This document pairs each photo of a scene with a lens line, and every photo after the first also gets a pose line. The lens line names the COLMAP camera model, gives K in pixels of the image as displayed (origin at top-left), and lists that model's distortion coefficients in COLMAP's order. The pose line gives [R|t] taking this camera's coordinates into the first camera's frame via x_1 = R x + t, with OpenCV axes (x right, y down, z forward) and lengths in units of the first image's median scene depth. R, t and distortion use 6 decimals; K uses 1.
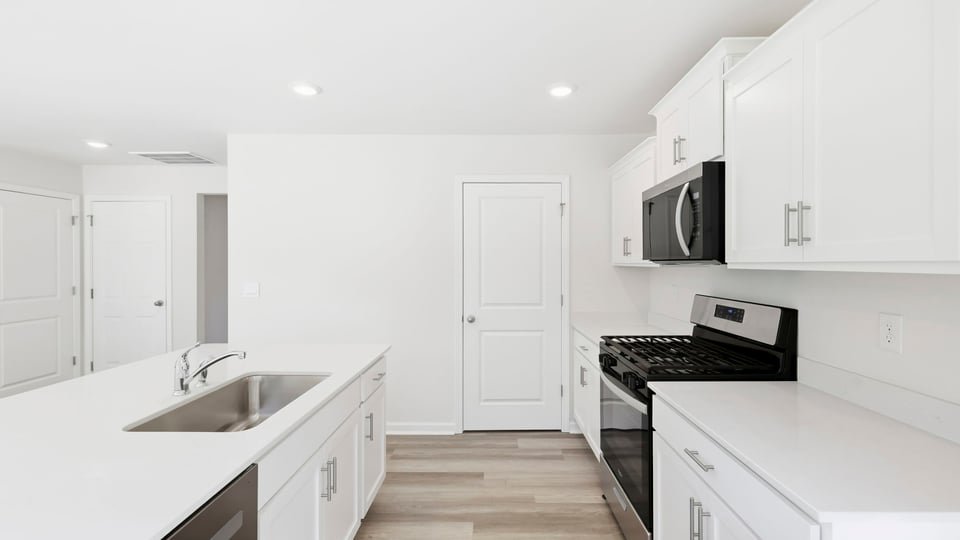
lens RADIAL K [[417.9, 0, 488.1], [0, 417.9, 264.2], [0, 0, 1]] dist [0.008013, -0.002059]
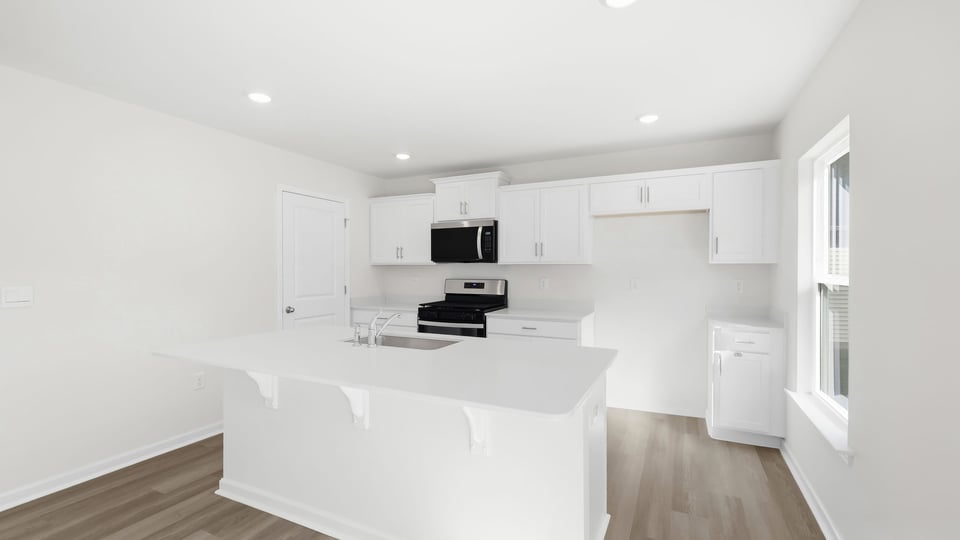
lens RADIAL K [[417.9, 0, 477.1], [0, 417.9, 275.9], [0, 0, 1]] dist [0.008013, -0.002059]
pose [[0.429973, -0.016785, 0.902686, -1.346213], [0.001885, 0.999842, 0.017694, 0.026579], [-0.902840, -0.005906, 0.429937, 0.046166]]
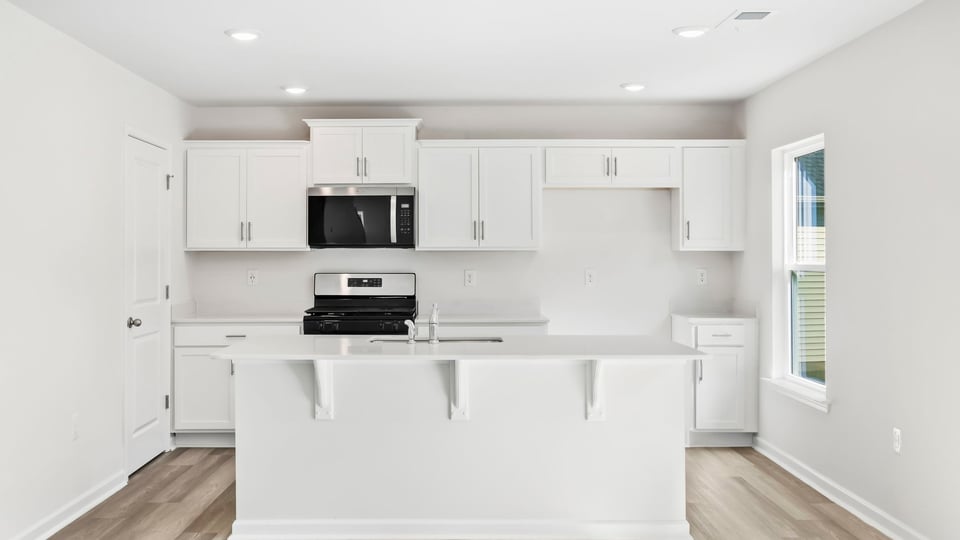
lens RADIAL K [[966.0, 0, 469.5], [0, 966.0, 263.8], [0, 0, 1]] dist [0.026814, 0.000000]
pose [[-0.023285, -0.006730, 0.999706, -2.694640], [0.002453, 0.999974, 0.006789, 0.029607], [-0.999726, 0.002610, -0.023268, 0.693937]]
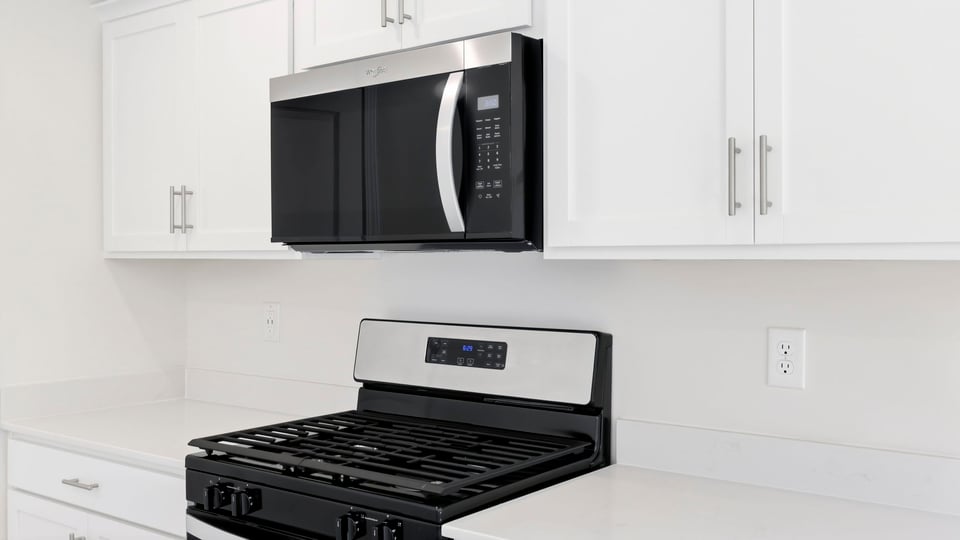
lens RADIAL K [[966.0, 0, 454.6], [0, 966.0, 274.6], [0, 0, 1]] dist [0.026814, 0.000000]
pose [[0.623565, -0.012623, 0.781670, -0.304332], [0.001845, 0.999891, 0.014675, 0.009124], [-0.781769, -0.007709, 0.623520, 0.296959]]
